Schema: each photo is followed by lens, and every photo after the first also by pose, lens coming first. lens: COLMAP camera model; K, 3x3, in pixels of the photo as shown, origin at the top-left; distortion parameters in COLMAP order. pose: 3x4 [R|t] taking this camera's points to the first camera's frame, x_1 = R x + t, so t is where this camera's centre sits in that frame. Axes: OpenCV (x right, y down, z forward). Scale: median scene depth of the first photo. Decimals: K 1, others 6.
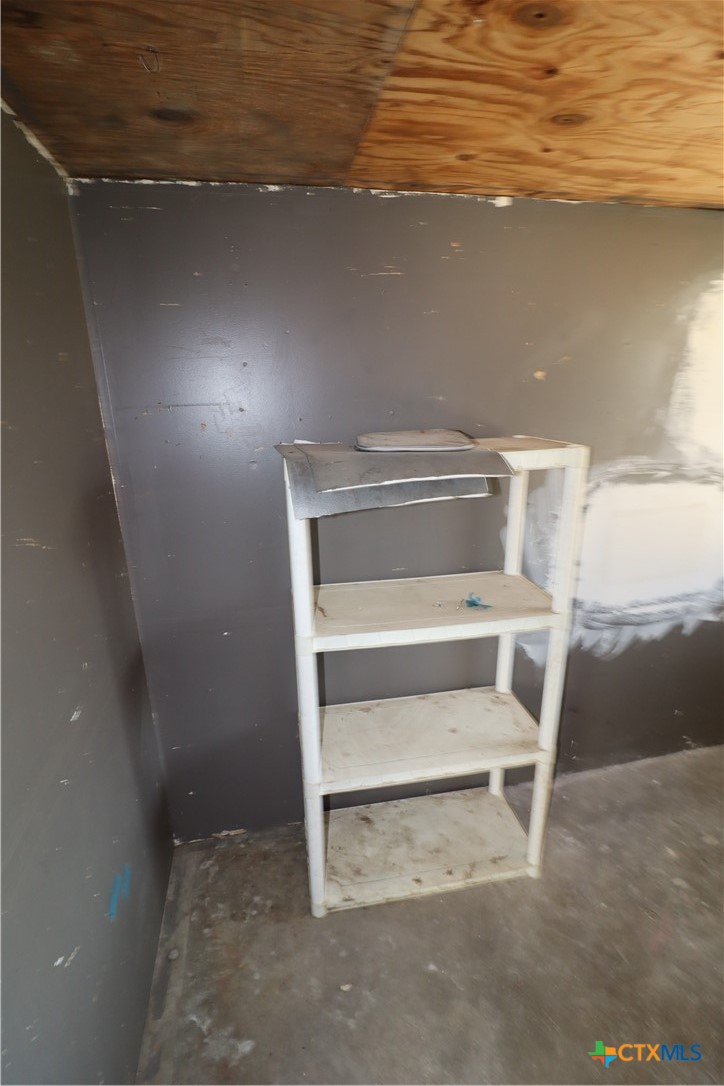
lens RADIAL K [[501.6, 0, 361.8], [0, 501.6, 541.0], [0, 0, 1]] dist [-0.007033, -0.008413]
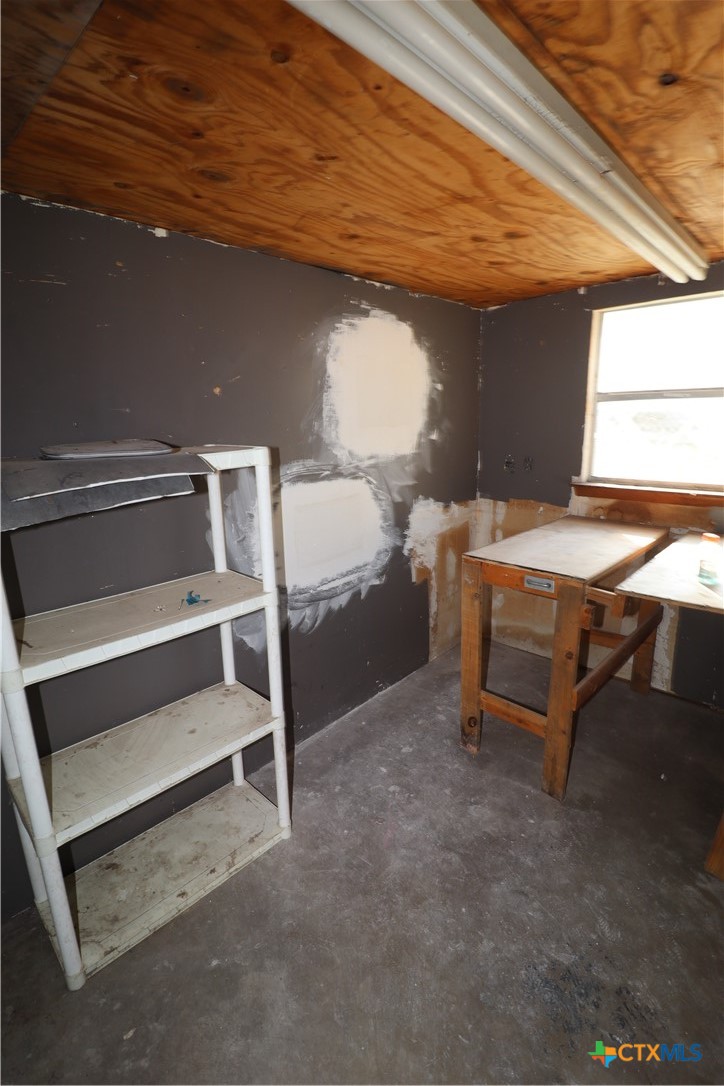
lens RADIAL K [[501.6, 0, 358.2], [0, 501.6, 539.4], [0, 0, 1]] dist [-0.007033, -0.008413]
pose [[0.818383, -0.134134, 0.558801, -0.060731], [0.166099, 0.986087, -0.006558, 0.057707], [-0.550146, 0.098183, 0.829276, -0.073712]]
